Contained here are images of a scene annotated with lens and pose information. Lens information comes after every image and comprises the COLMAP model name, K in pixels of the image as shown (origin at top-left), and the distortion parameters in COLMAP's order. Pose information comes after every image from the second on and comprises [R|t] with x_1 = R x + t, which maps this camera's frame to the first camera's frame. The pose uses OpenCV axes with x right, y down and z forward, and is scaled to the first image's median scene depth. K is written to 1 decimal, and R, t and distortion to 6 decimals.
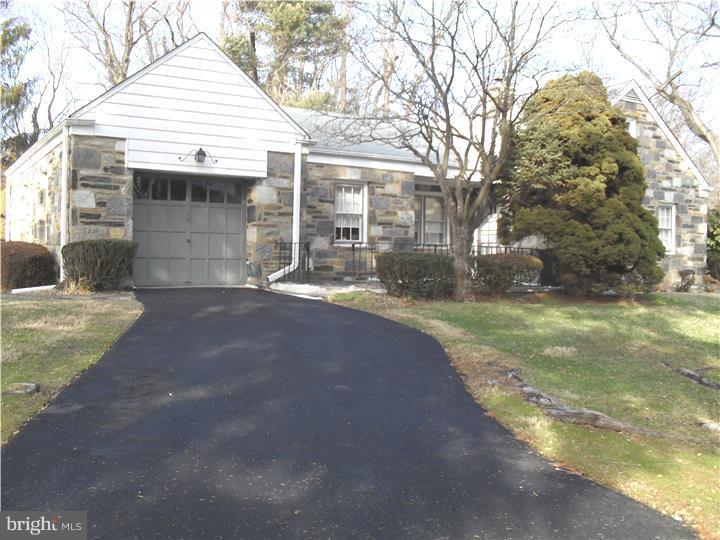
lens RADIAL K [[752.2, 0, 360.0], [0, 752.2, 270.0], [0, 0, 1]] dist [-0.142592, 0.037807]
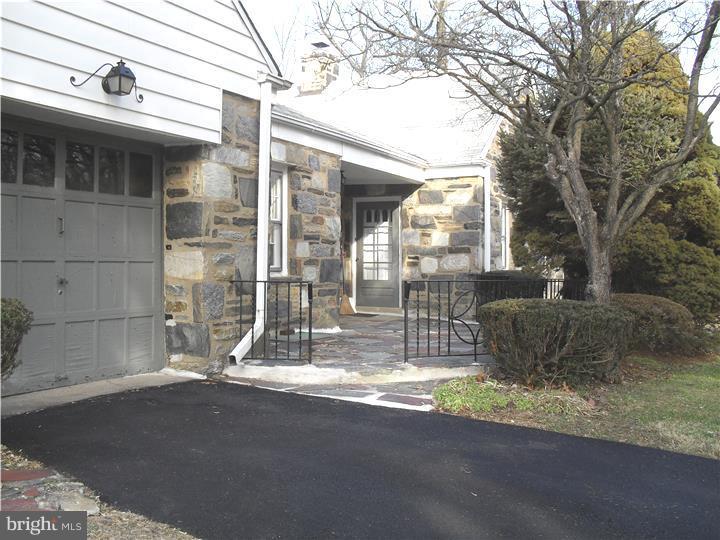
lens RADIAL K [[752.2, 0, 360.0], [0, 752.2, 270.0], [0, 0, 1]] dist [-0.142592, 0.037807]
pose [[0.866995, -0.011816, 0.498176, -0.282194], [0.011791, 0.999925, 0.003197, -0.043756], [-0.498177, 0.003102, 0.867070, 0.538418]]
